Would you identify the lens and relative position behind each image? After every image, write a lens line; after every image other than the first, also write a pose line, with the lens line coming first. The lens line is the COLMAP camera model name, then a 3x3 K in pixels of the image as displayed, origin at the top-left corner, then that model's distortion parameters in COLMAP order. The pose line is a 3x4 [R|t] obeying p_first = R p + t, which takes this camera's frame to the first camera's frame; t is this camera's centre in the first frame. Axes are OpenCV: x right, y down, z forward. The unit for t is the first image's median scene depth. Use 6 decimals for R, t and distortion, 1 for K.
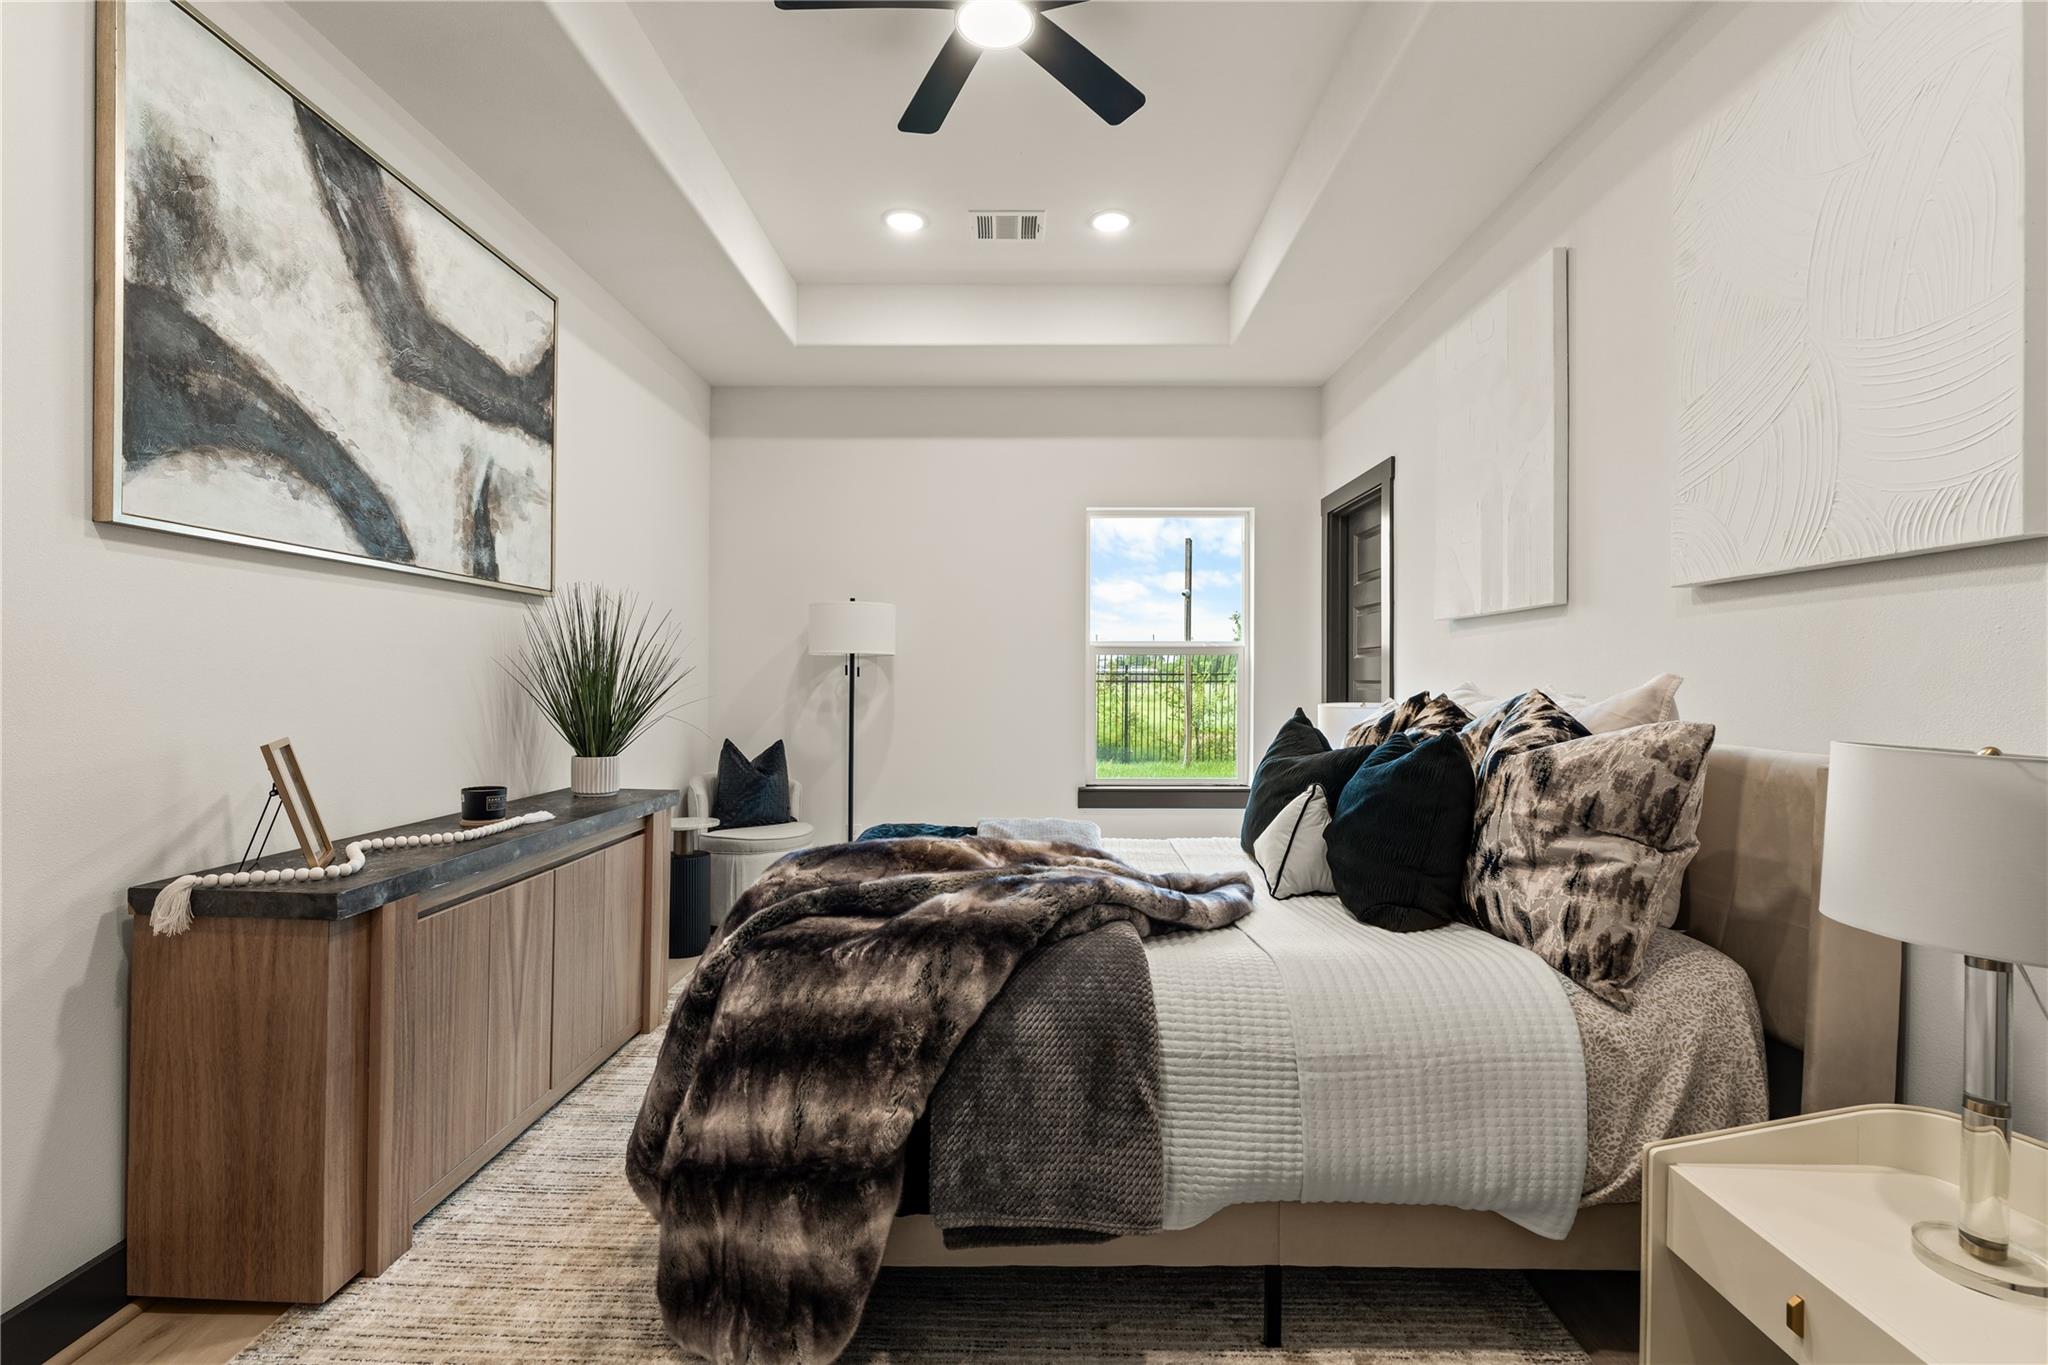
lens RADIAL K [[919.2, 0, 1024.1], [0, 919.2, 681.8], [0, 0, 1]] dist [-0.008169, 0.002126]
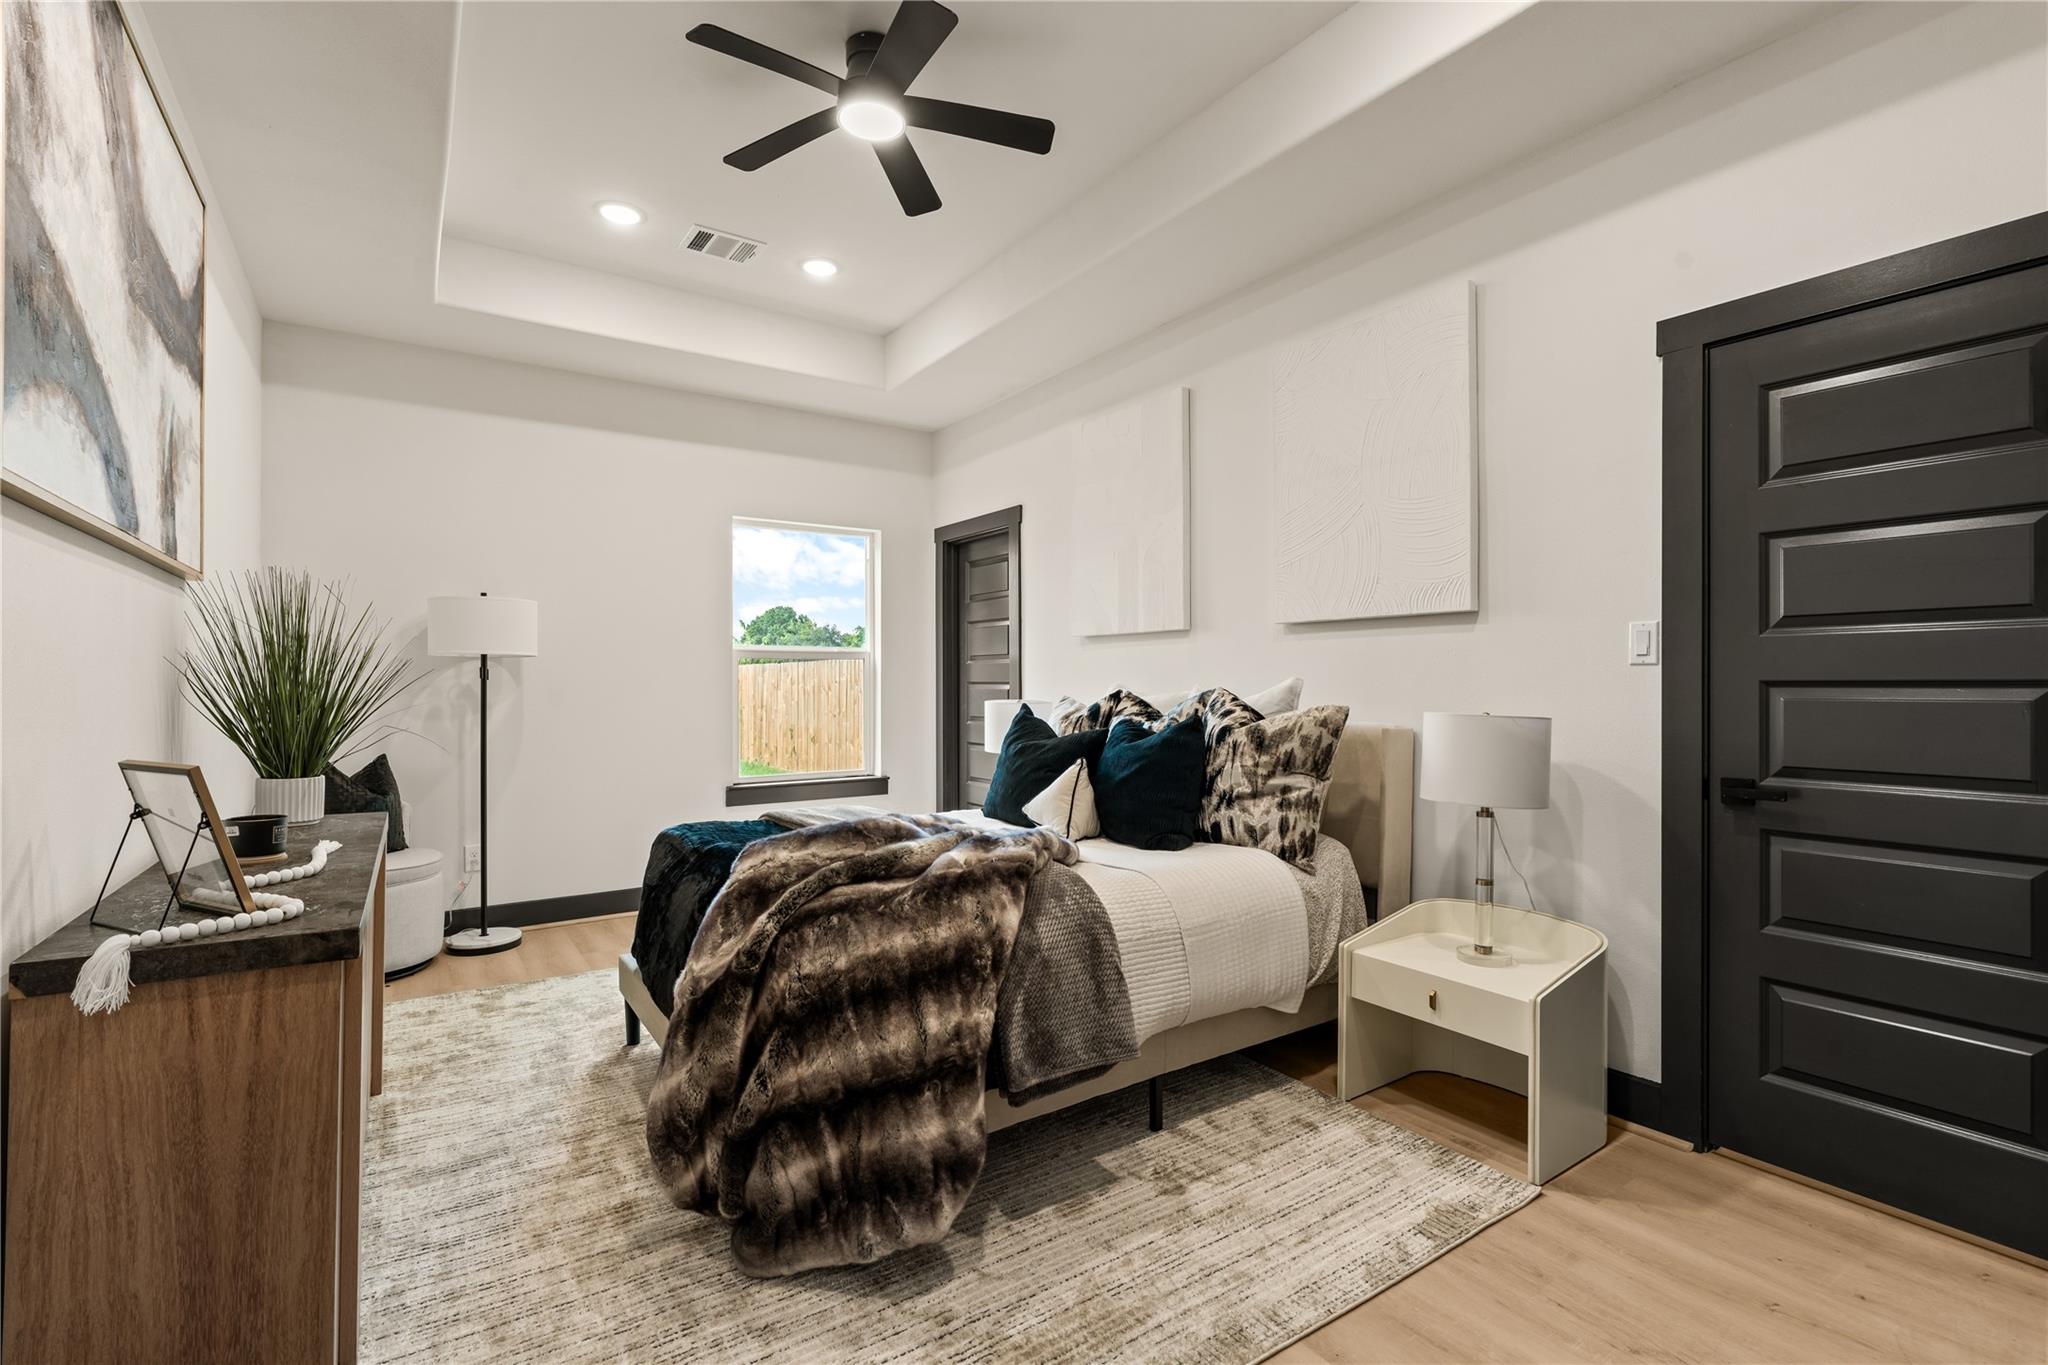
lens RADIAL K [[919.2, 0, 1024.1], [0, 919.2, 681.8], [0, 0, 1]] dist [-0.008169, 0.002126]
pose [[0.821411, -0.004086, 0.570322, -0.632680], [0.004936, 0.999988, 0.000056, -0.003211], [-0.570316, 0.002769, 0.821421, -0.084937]]
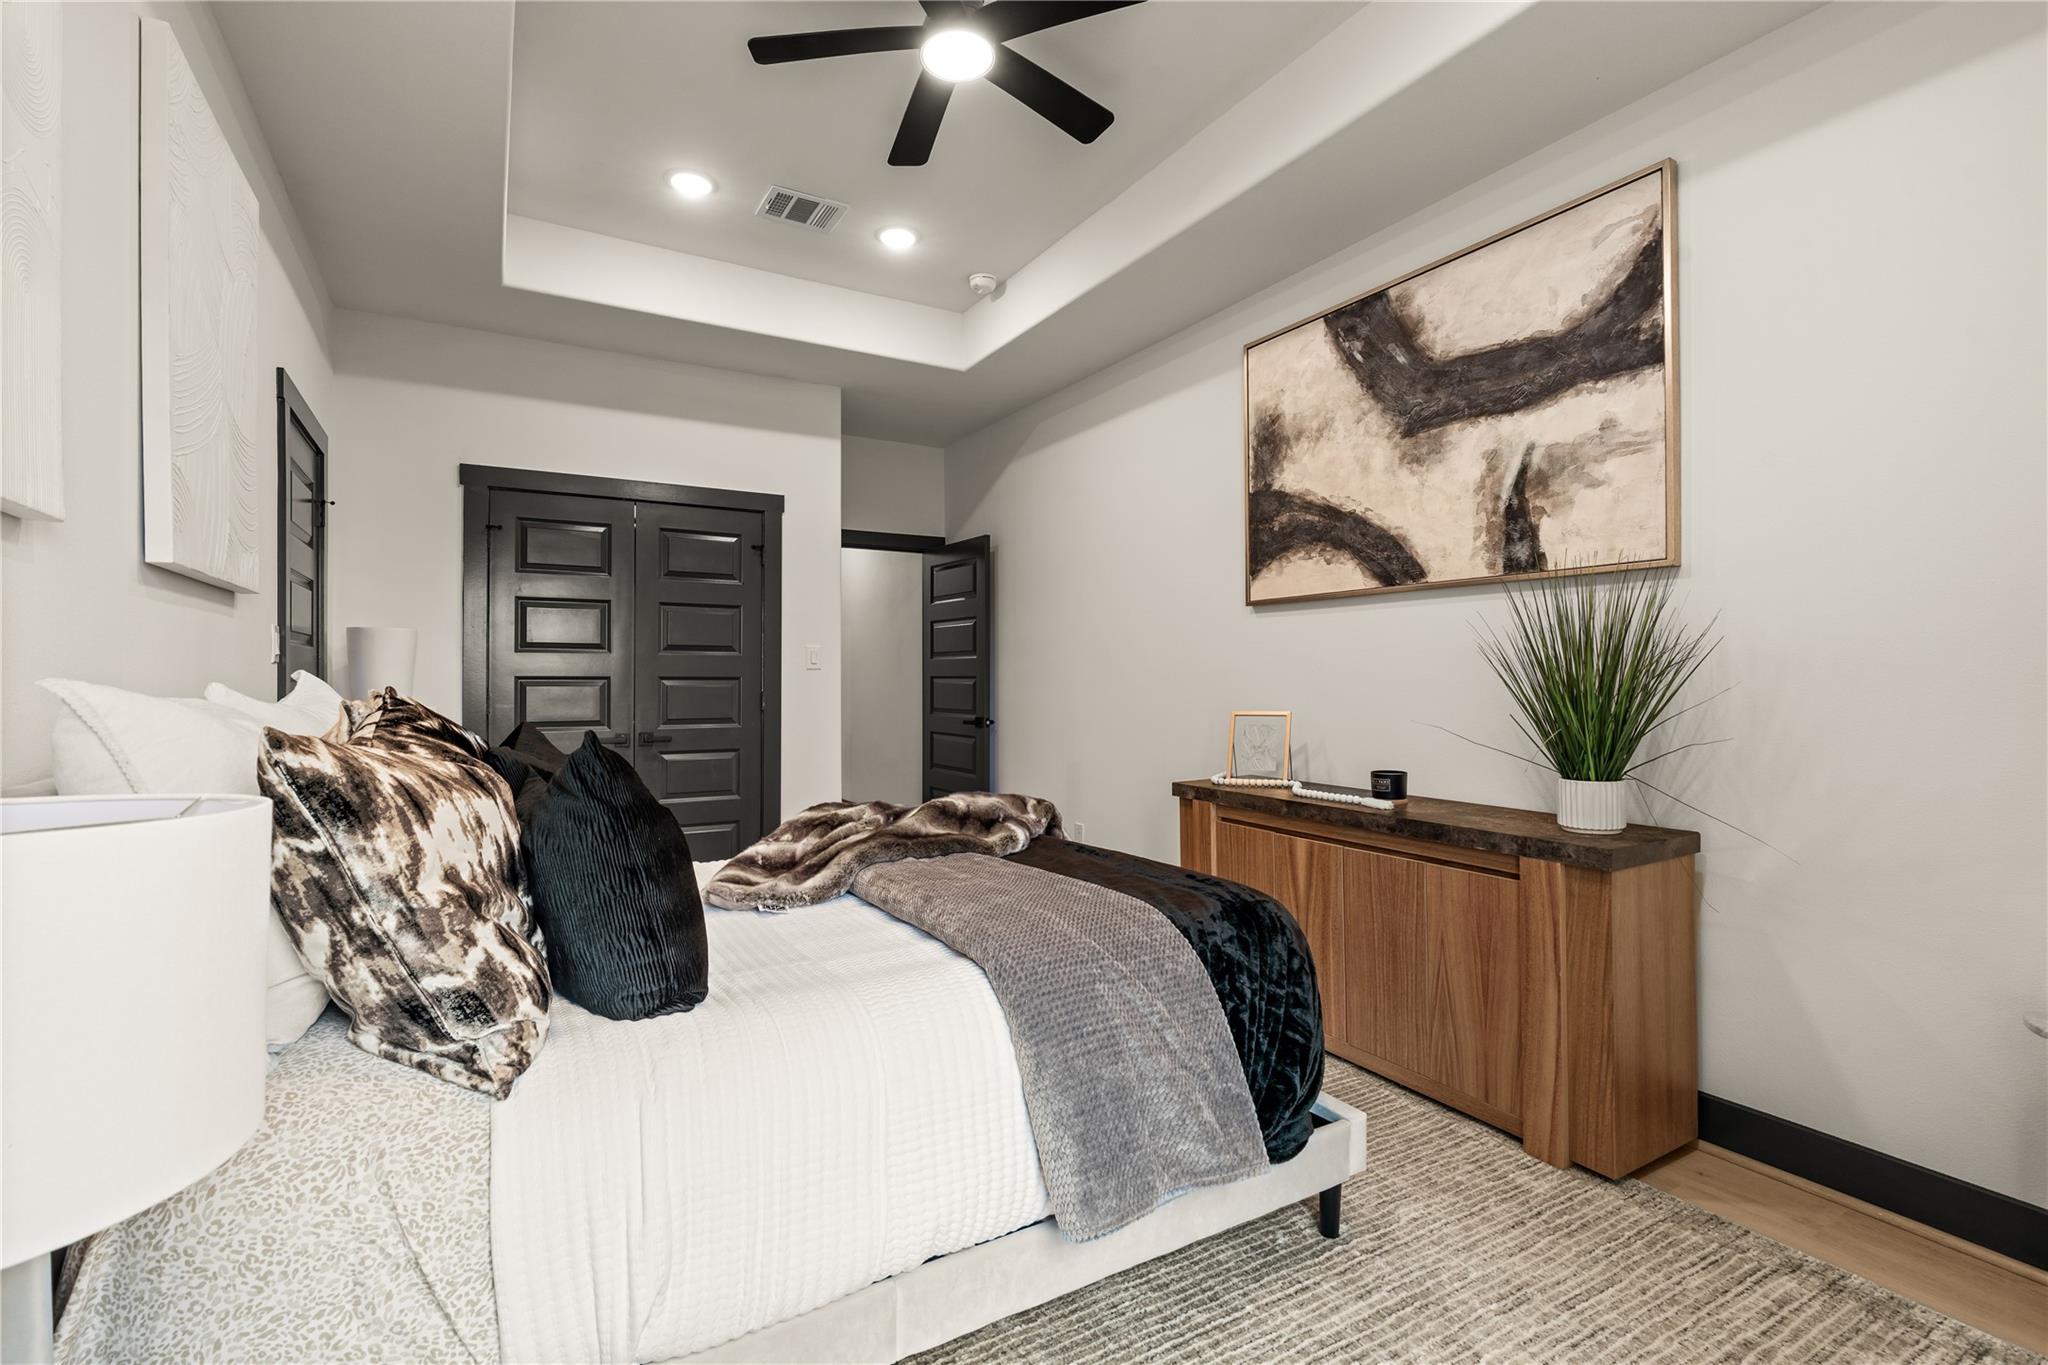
lens RADIAL K [[919.2, 0, 1024.1], [0, 919.2, 681.8], [0, 0, 1]] dist [-0.008169, 0.002126]
pose [[-0.856264, -0.001981, -0.516534, 0.521087], [-0.003637, 0.999991, 0.002194, 0.002943], [0.516525, 0.003757, -0.856264, 2.266416]]
